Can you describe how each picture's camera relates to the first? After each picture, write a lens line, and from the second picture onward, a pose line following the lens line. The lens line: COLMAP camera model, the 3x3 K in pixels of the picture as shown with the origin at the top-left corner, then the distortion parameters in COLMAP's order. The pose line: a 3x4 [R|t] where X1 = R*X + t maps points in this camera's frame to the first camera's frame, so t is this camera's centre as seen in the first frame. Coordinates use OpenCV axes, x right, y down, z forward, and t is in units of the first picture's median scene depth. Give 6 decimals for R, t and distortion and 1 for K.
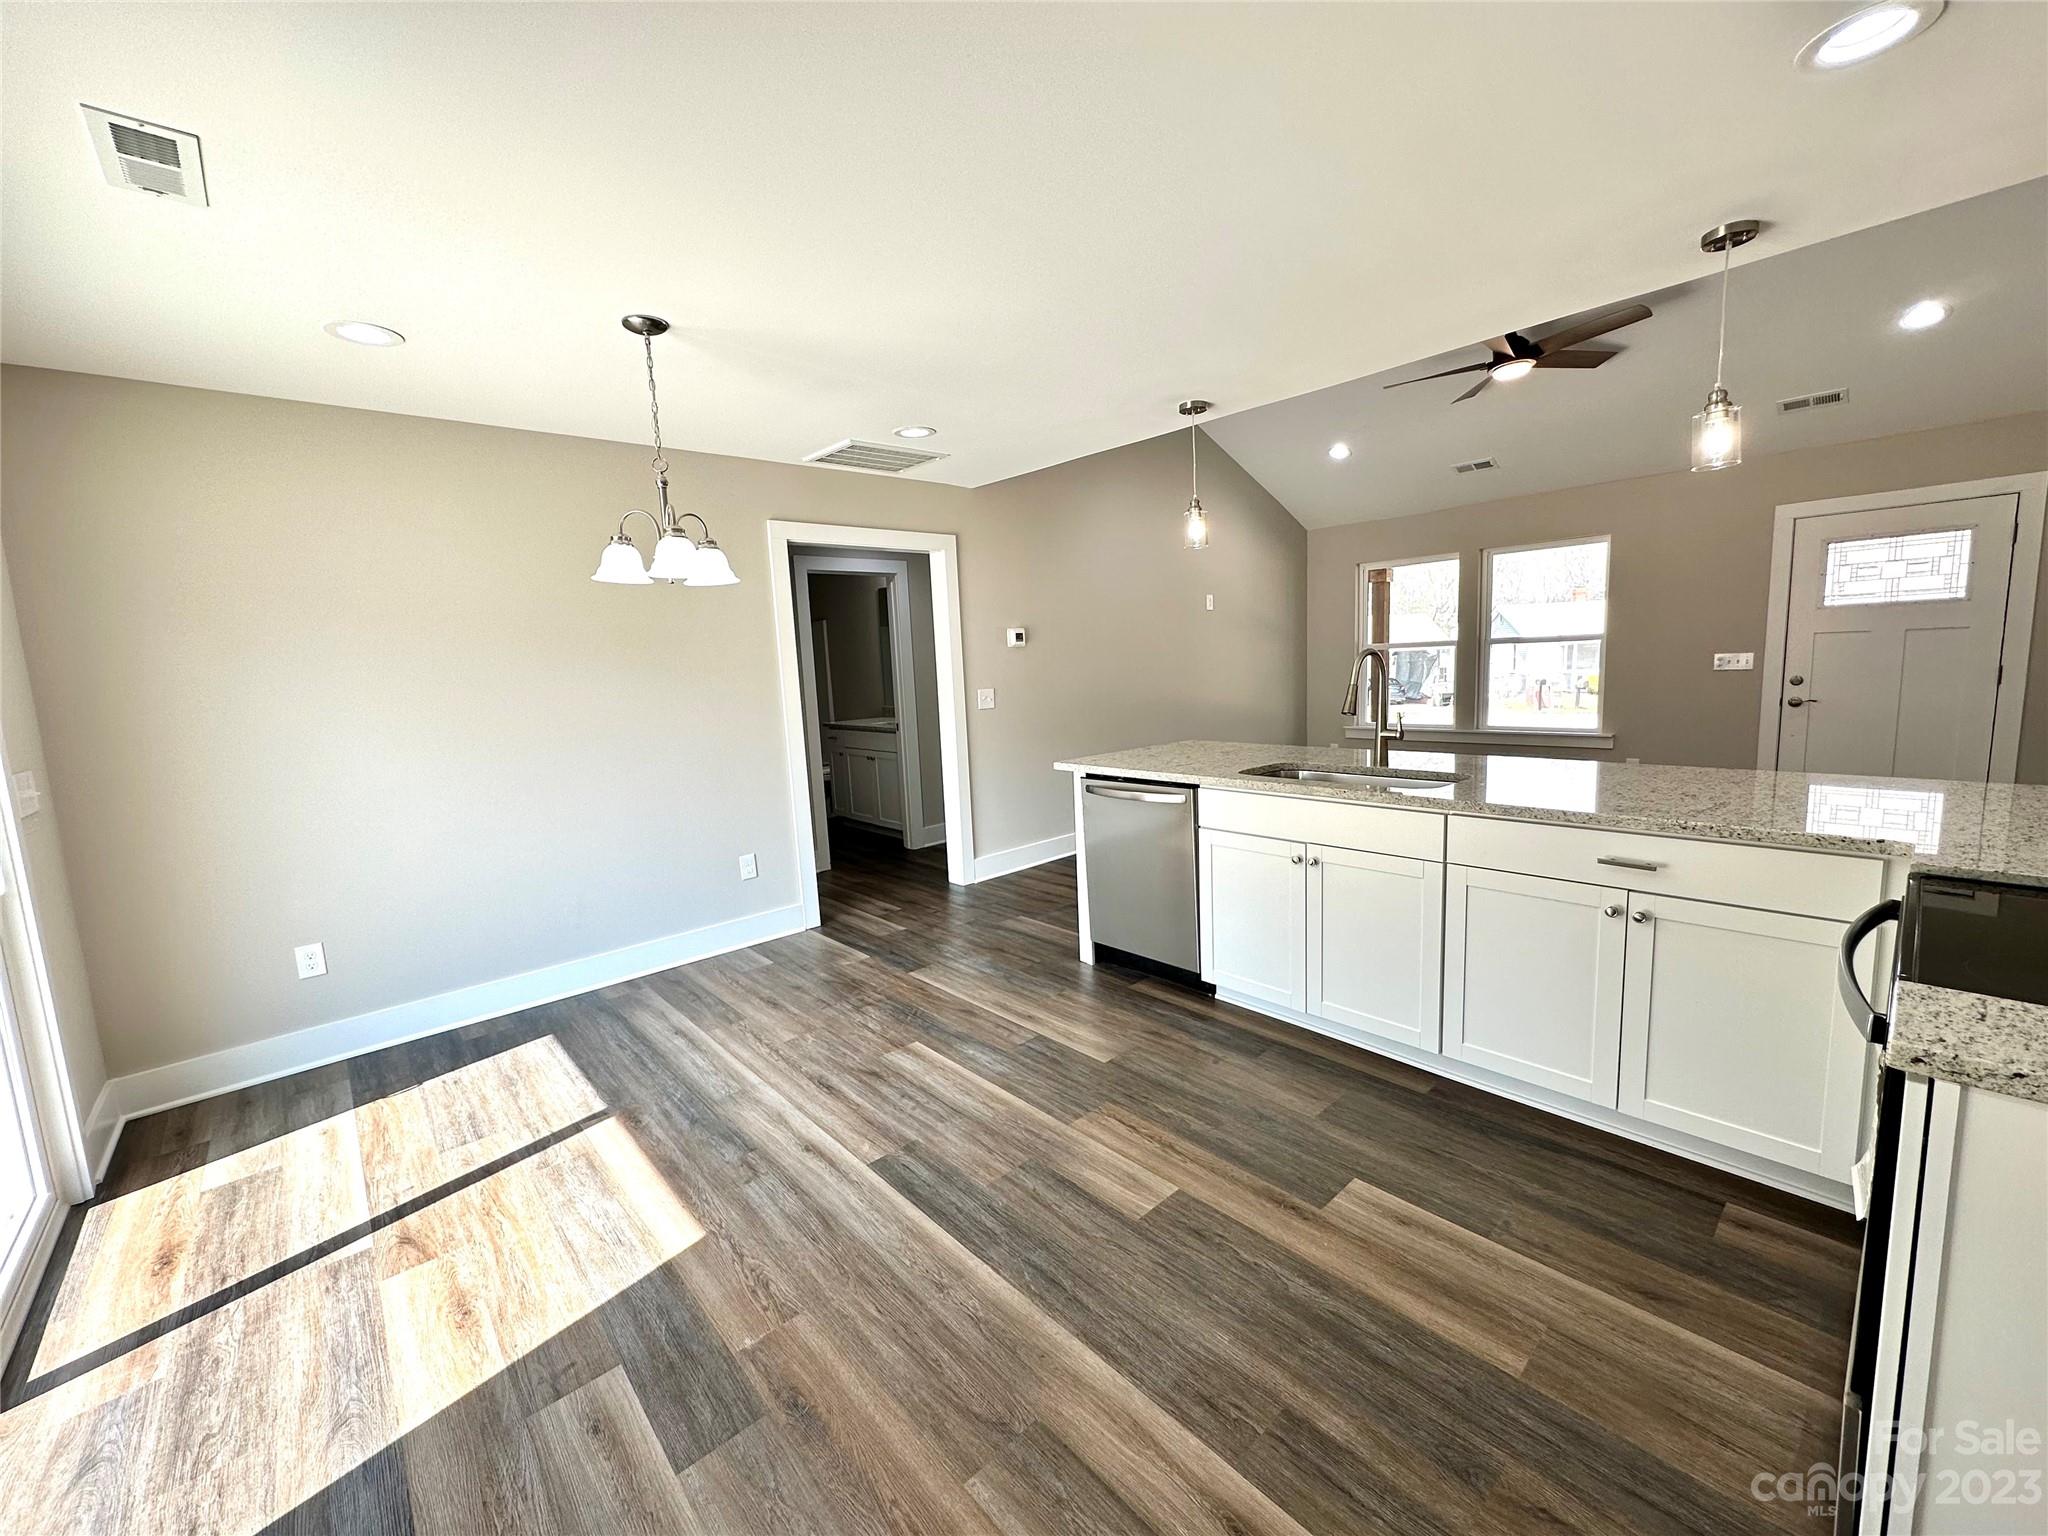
lens RADIAL K [[814.6, 0, 1024.3], [0, 814.6, 767.0], [0, 0, 1]] dist [-0.003106, 0.000515]
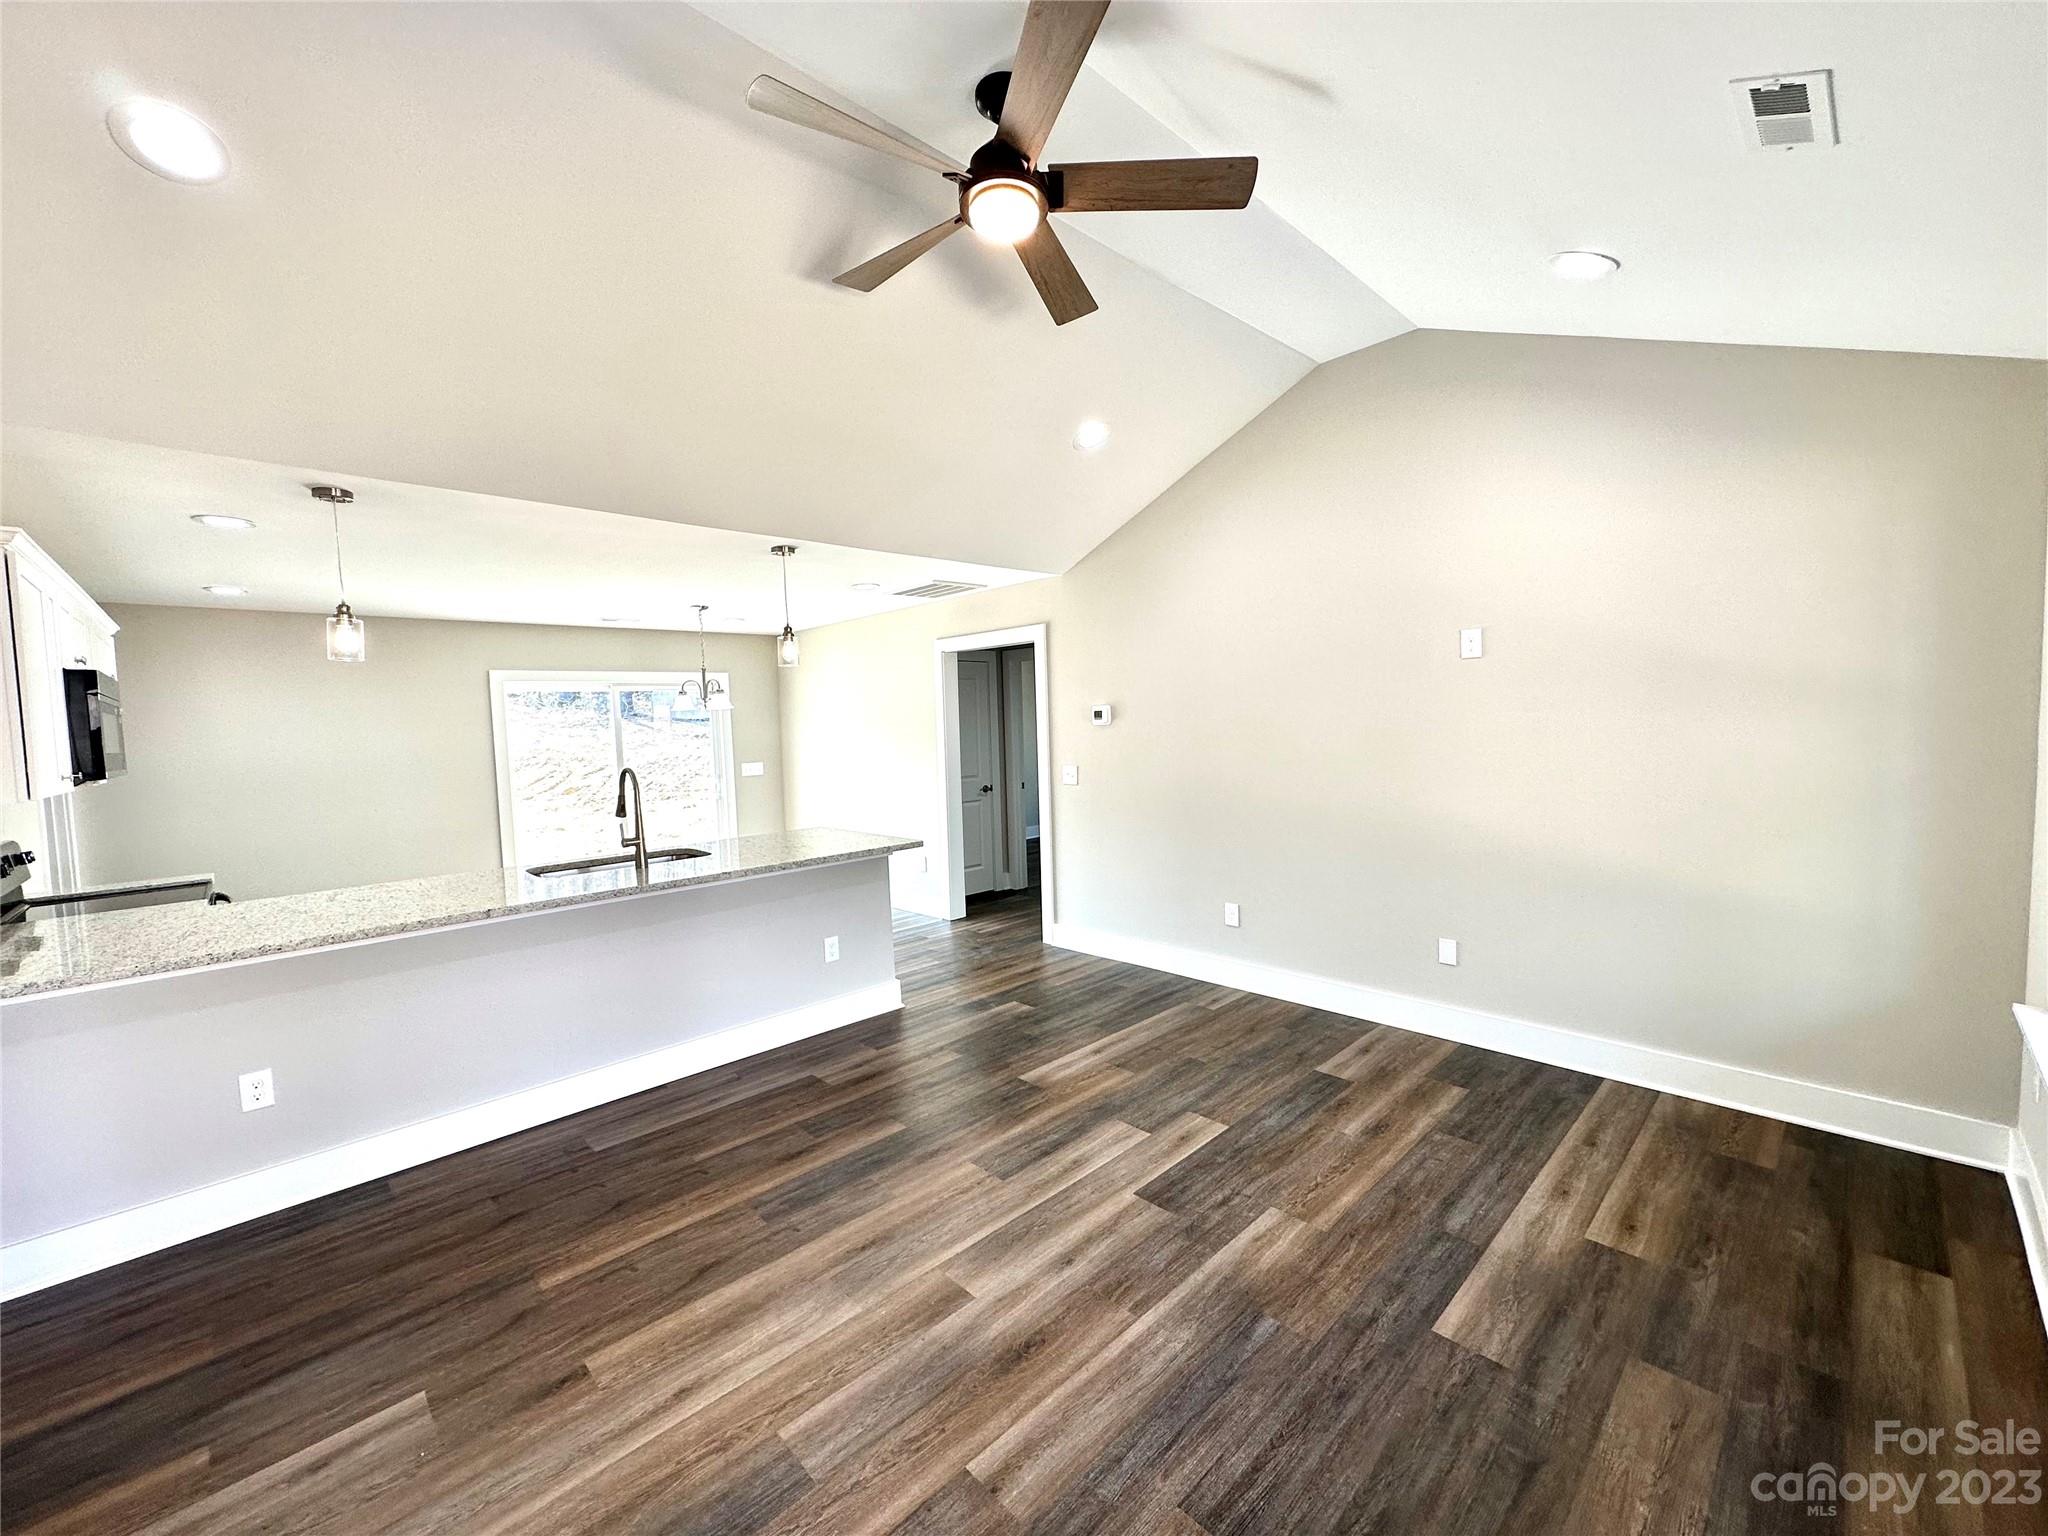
lens RADIAL K [[814.6, 0, 1024.3], [0, 814.6, 767.0], [0, 0, 1]] dist [-0.003106, 0.000515]
pose [[0.037889, 0.103243, -0.993934, 1.654937], [-0.096938, 0.990337, 0.099174, -0.323724], [0.994569, 0.092592, 0.047531, 1.523339]]
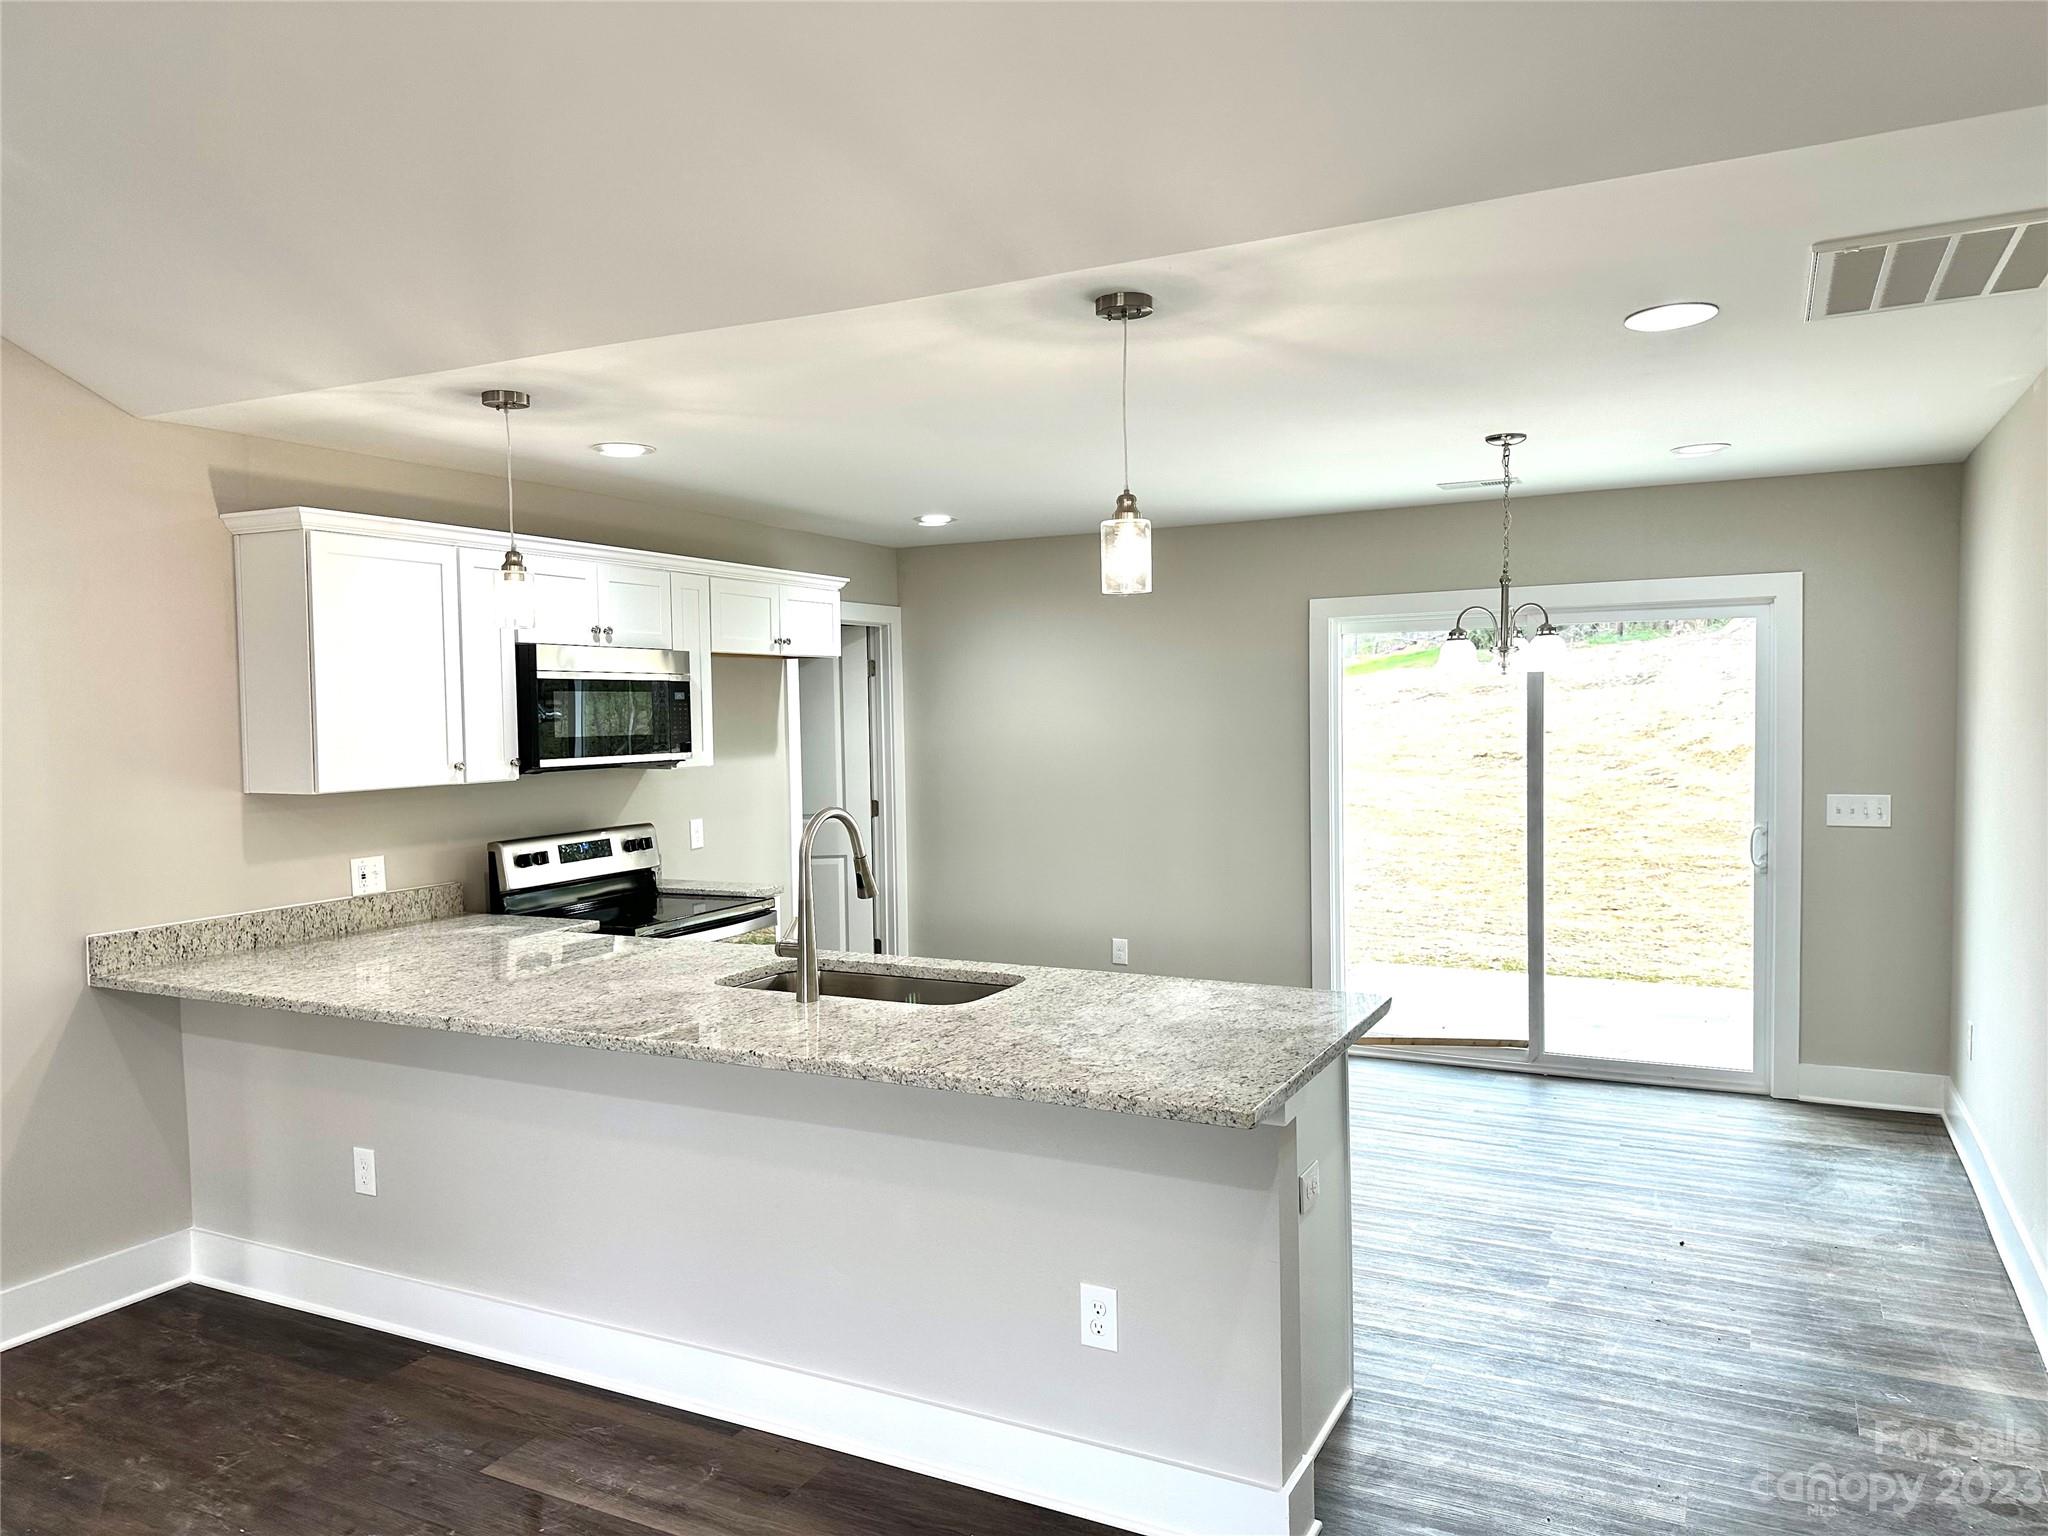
lens RADIAL K [[1439.3, 0, 1024.0], [0, 1439.3, 768.0], [0, 0, 1]] dist [0.030704, -0.033667]
pose [[-0.932065, 0.078988, -0.353577, 0.673204], [0.013801, 0.982977, 0.183212, -0.380582], [0.362029, 0.165885, -0.917288, 2.081892]]
